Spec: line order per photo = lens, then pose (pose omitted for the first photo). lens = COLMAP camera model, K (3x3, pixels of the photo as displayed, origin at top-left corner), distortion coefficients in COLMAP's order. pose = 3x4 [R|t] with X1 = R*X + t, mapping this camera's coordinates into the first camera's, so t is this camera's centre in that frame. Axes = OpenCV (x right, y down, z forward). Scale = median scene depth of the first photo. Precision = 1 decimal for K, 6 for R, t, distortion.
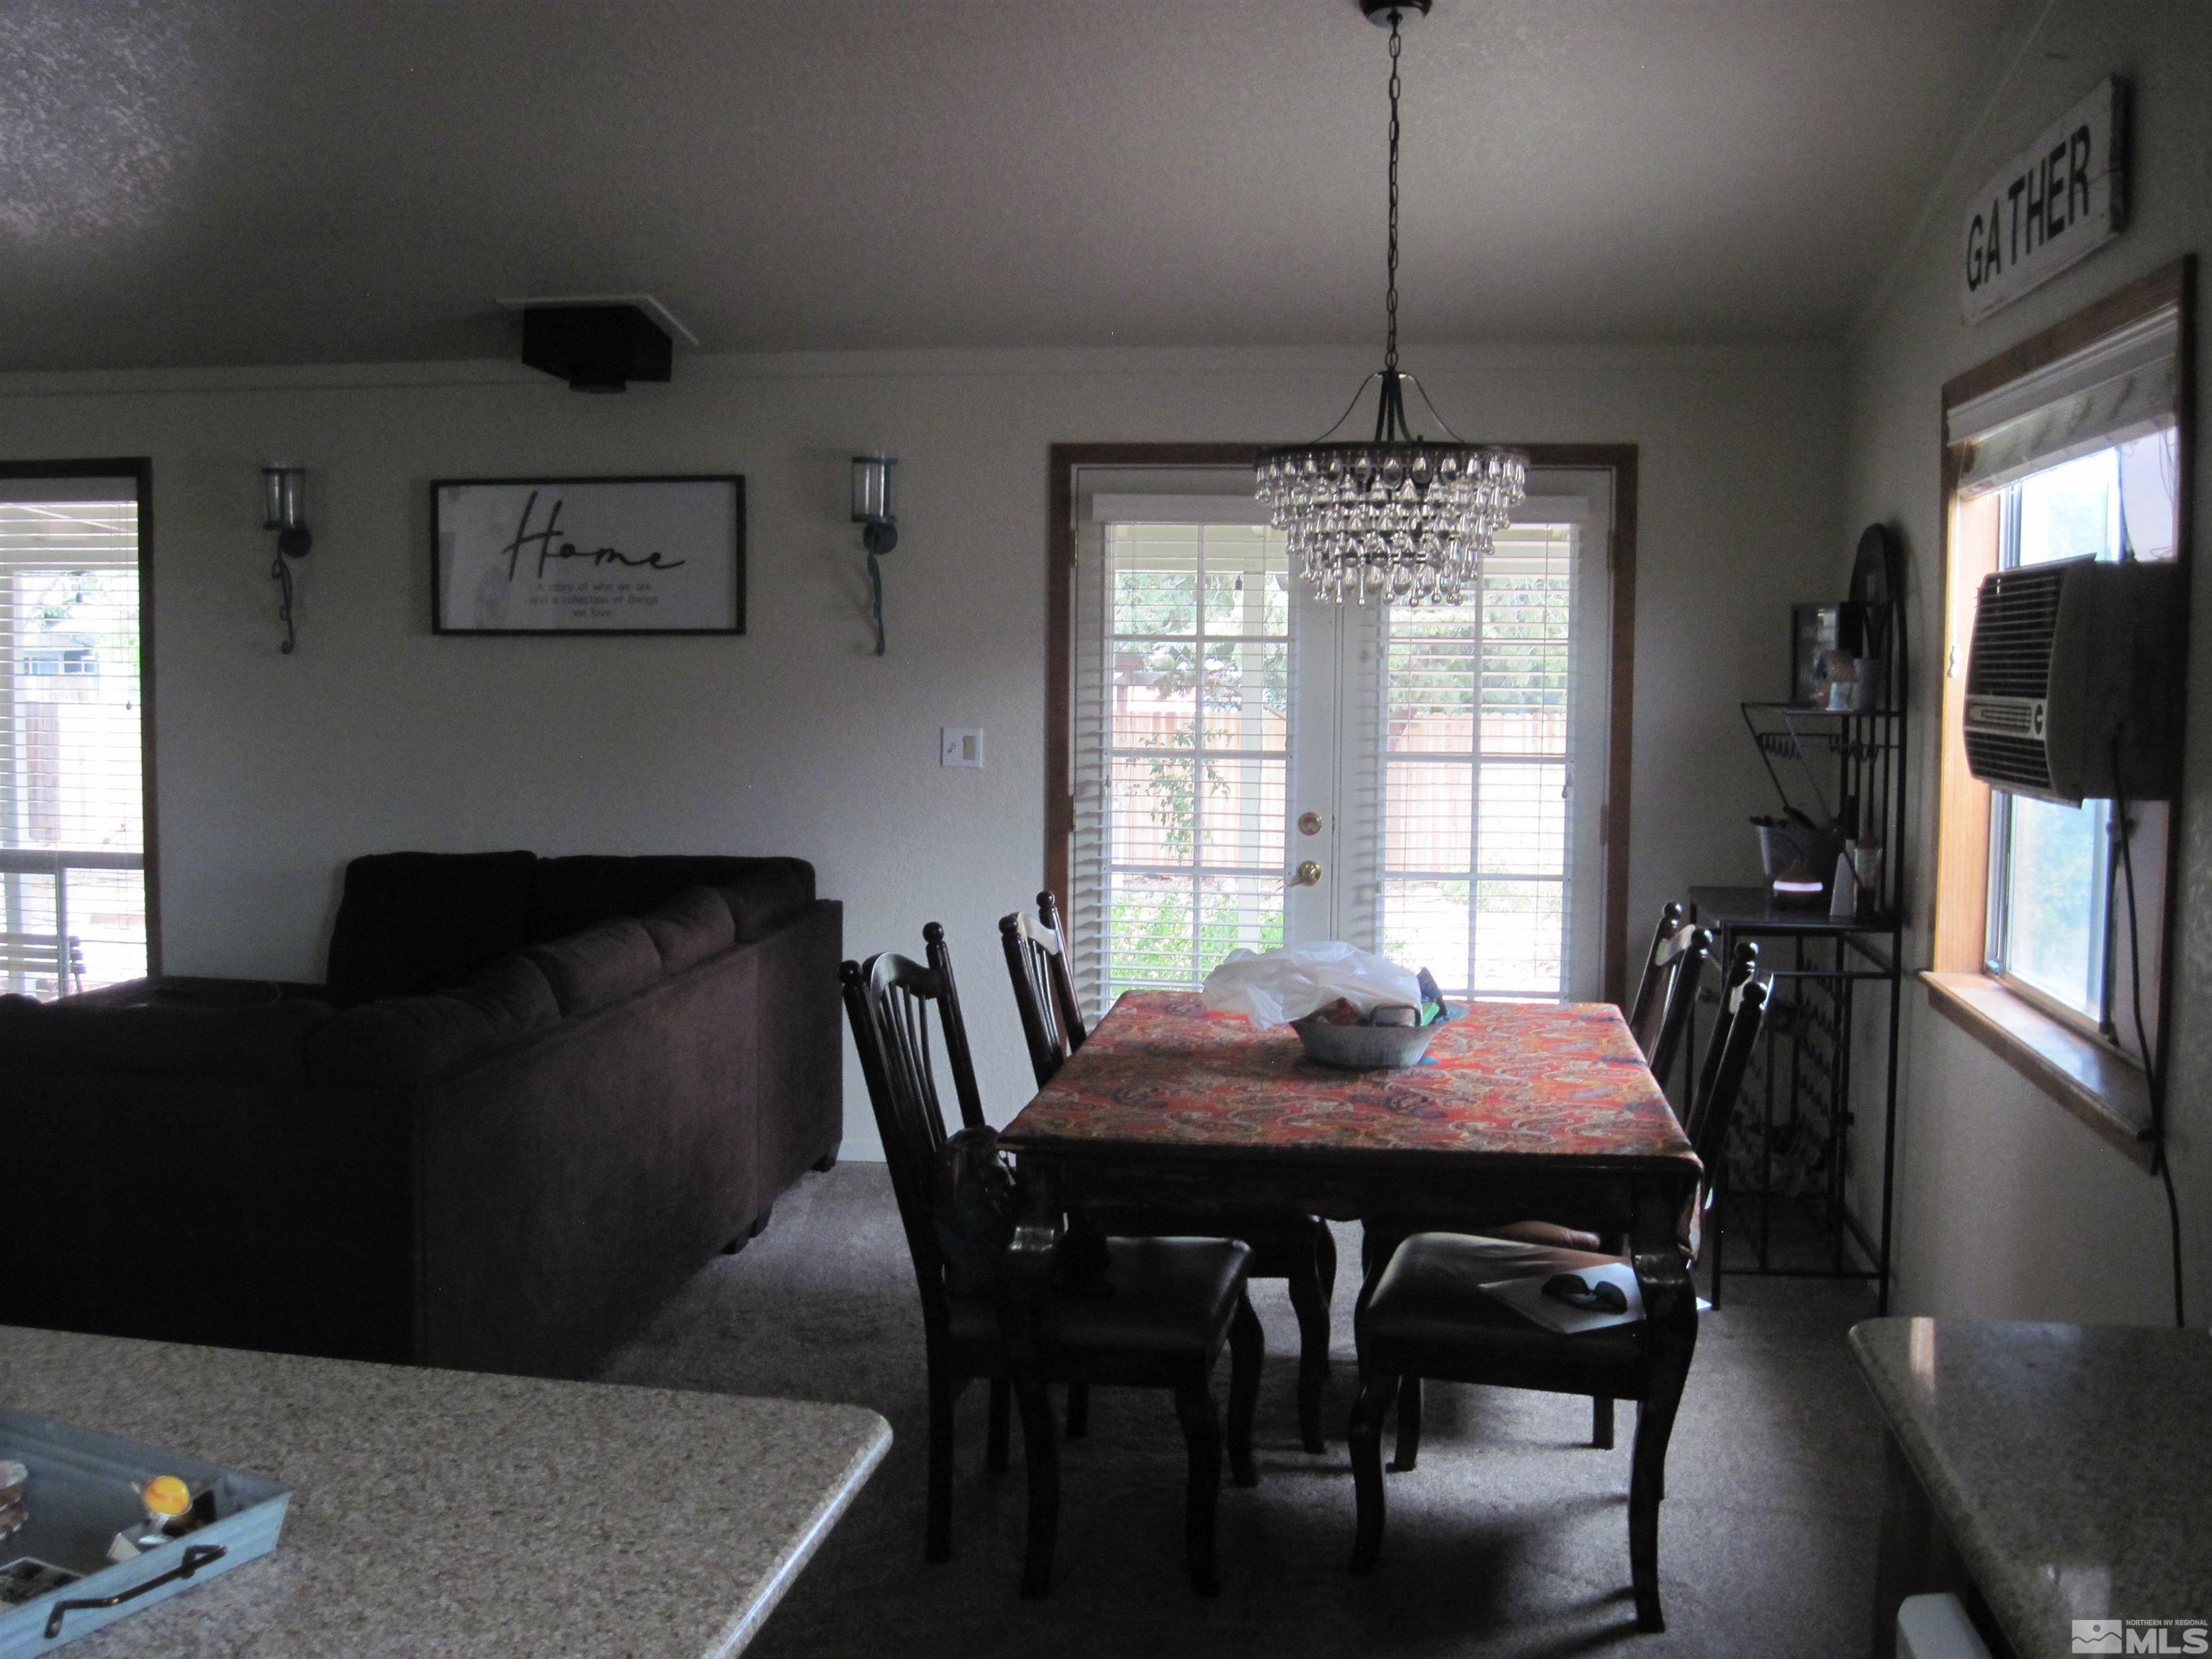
lens RADIAL K [[2258.3, 0, 1106.0], [0, 2258.3, 831.6], [0, 0, 1]] dist [-0.108117, 0.000000]
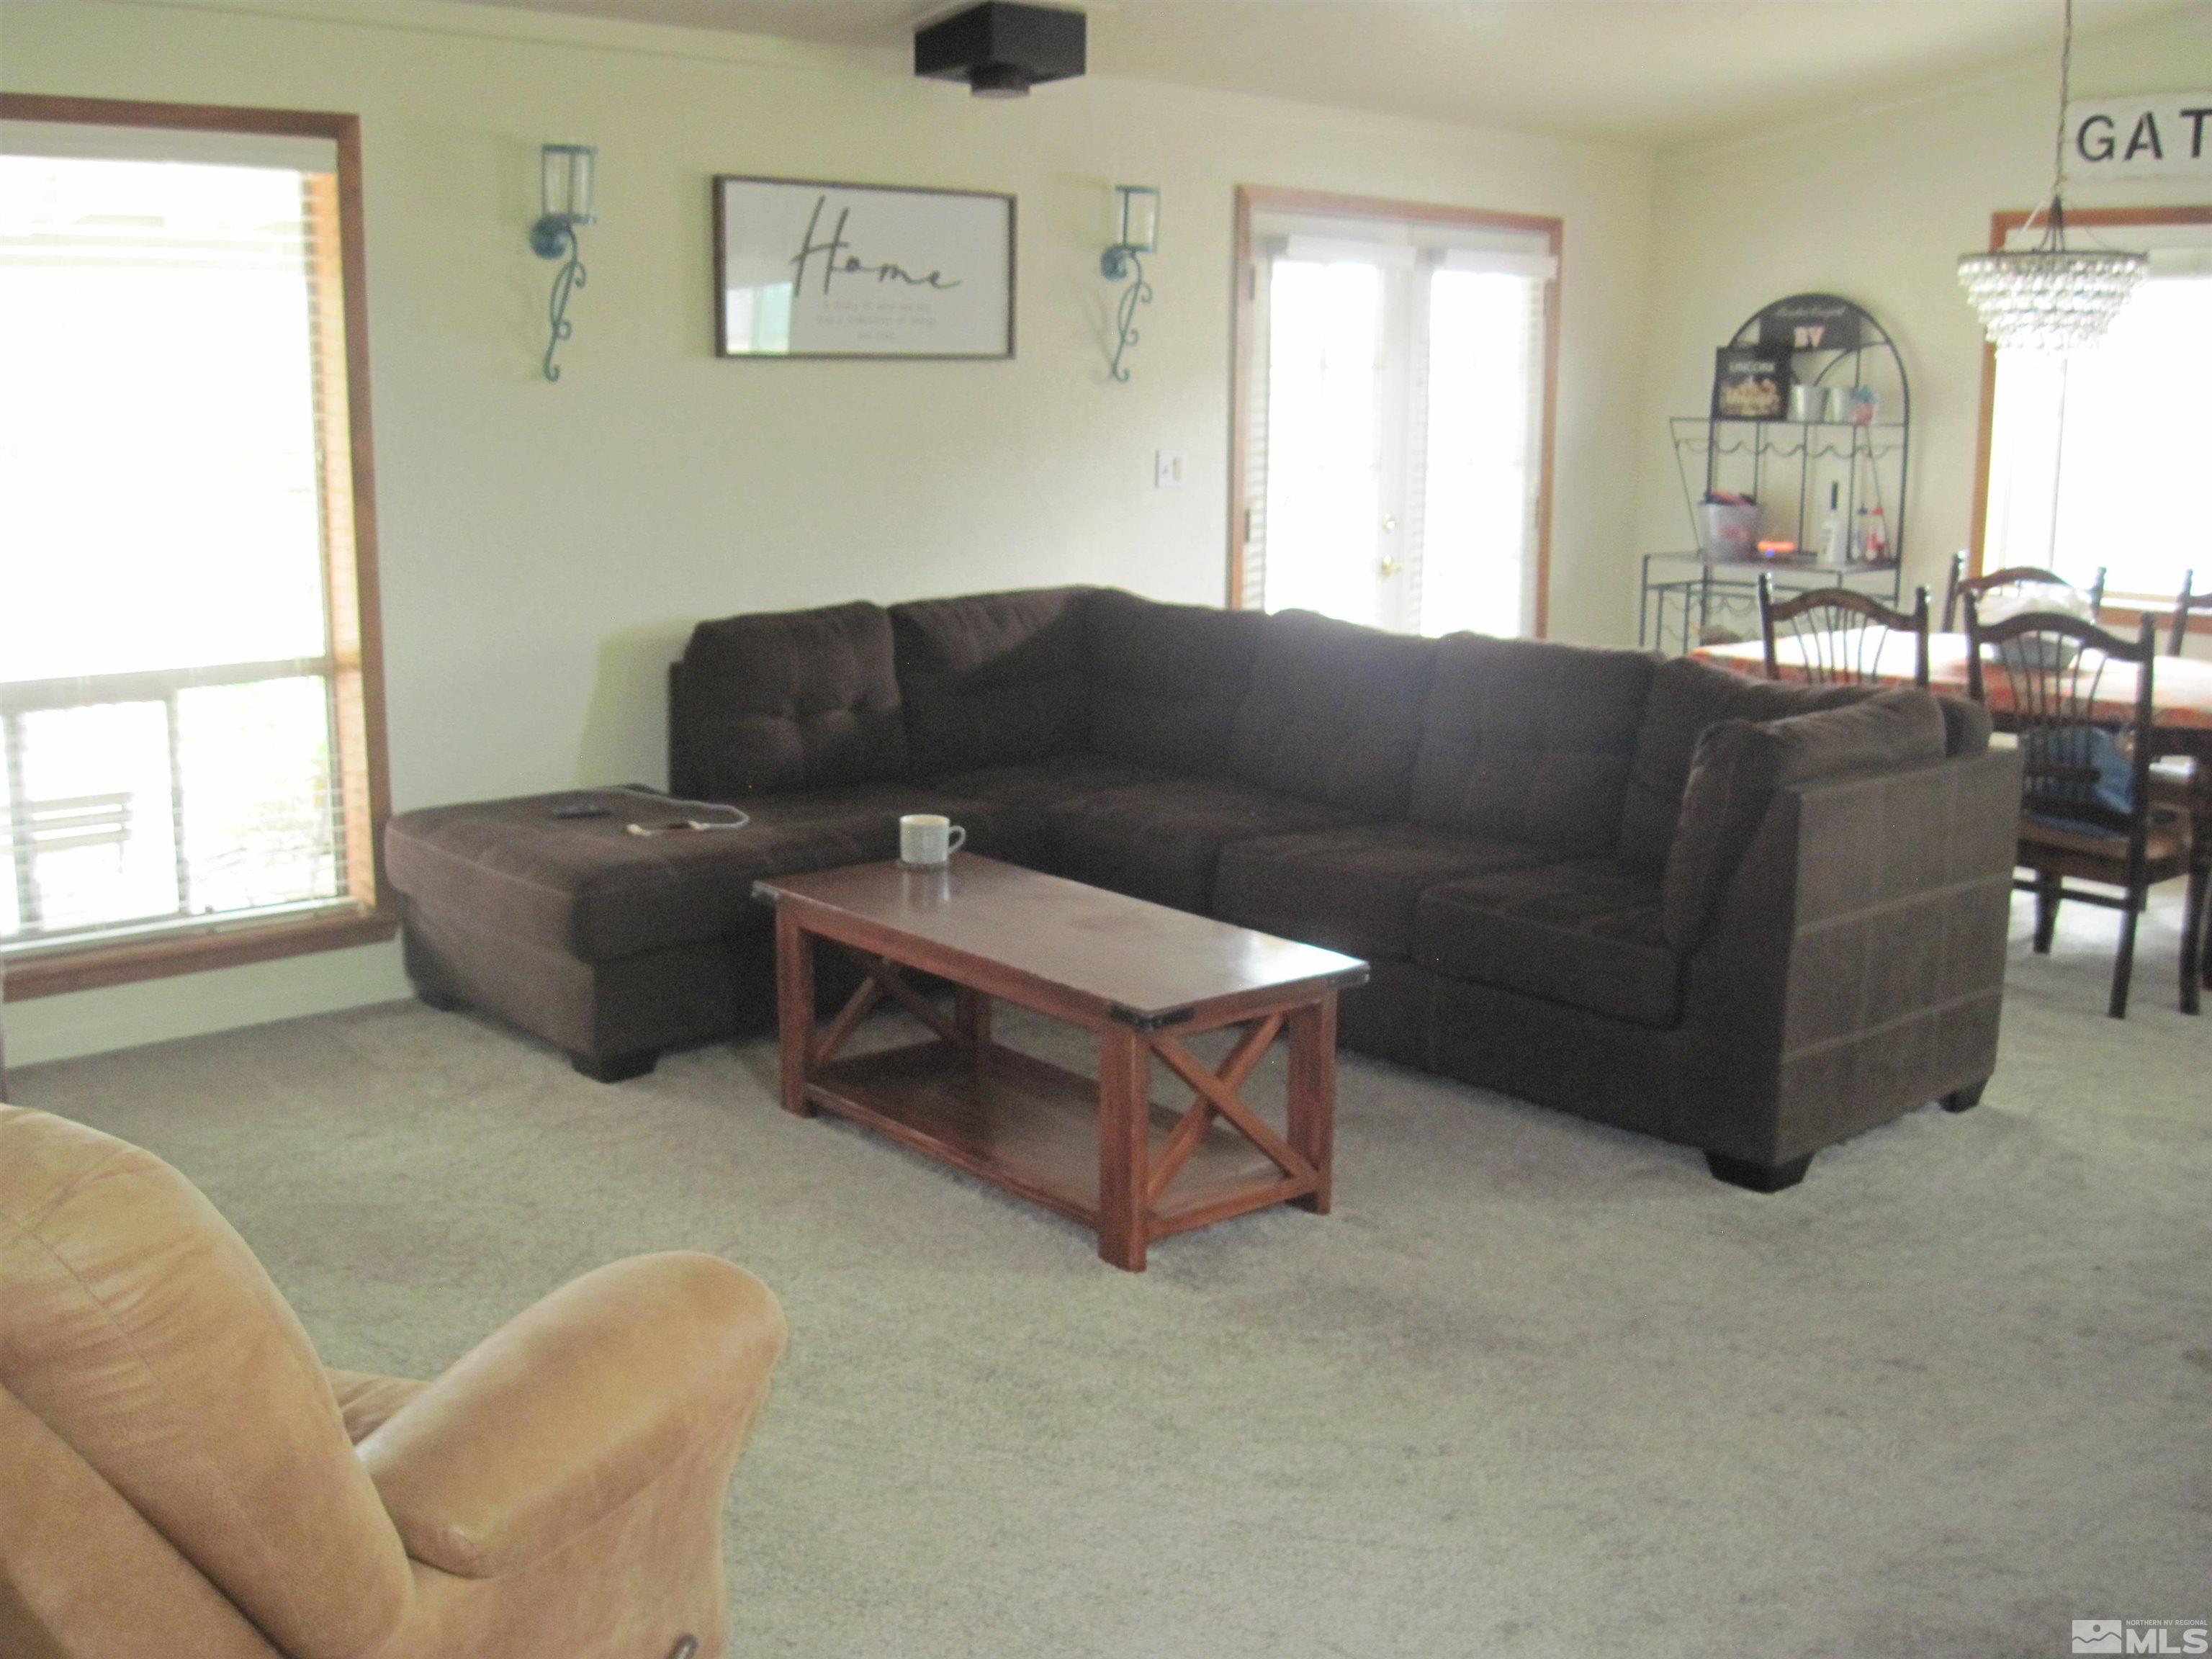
lens RADIAL K [[2258.3, 0, 1107.4], [0, 2258.3, 826.9], [0, 0, 1]] dist [-0.108117, 0.000000]
pose [[0.637469, -0.154952, 0.754734, -0.890280], [0.054568, 0.986188, 0.156382, -0.037775], [-0.768541, -0.058504, 0.637120, 0.334493]]
